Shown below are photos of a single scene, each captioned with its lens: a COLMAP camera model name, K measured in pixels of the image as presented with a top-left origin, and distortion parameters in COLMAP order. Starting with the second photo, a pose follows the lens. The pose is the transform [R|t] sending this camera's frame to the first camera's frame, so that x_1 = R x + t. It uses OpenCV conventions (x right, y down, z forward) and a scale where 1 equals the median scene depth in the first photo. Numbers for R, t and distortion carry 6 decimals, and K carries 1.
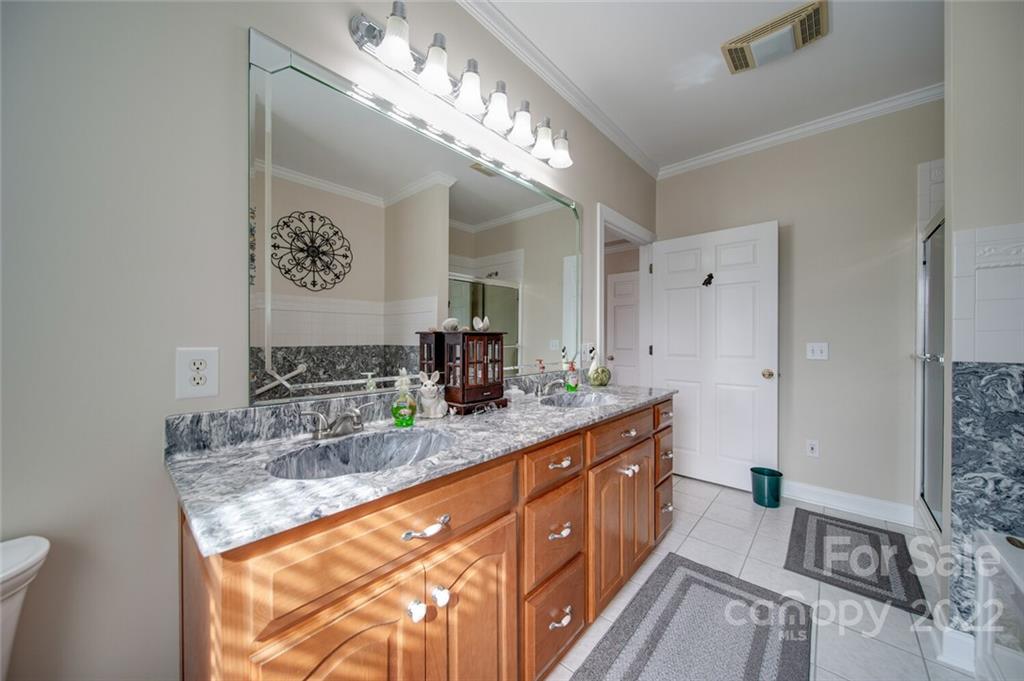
lens RADIAL K [[358.2, 0, 511.9], [0, 358.2, 342.9], [0, 0, 1]] dist [0.001391, -0.001733]
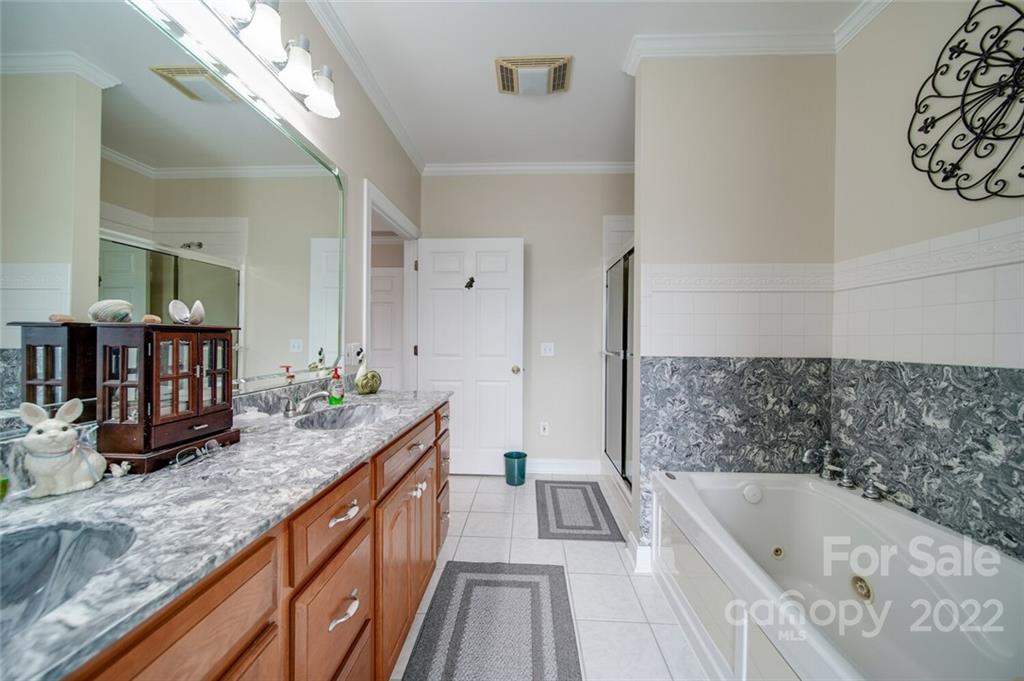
lens RADIAL K [[358.2, 0, 511.5], [0, 358.2, 341.7], [0, 0, 1]] dist [0.001391, -0.001733]
pose [[0.773683, 0.001089, 0.633572, -0.040309], [0.000383, 0.999998, -0.002186, -0.001598], [-0.633573, 0.001933, 0.773681, 0.166961]]
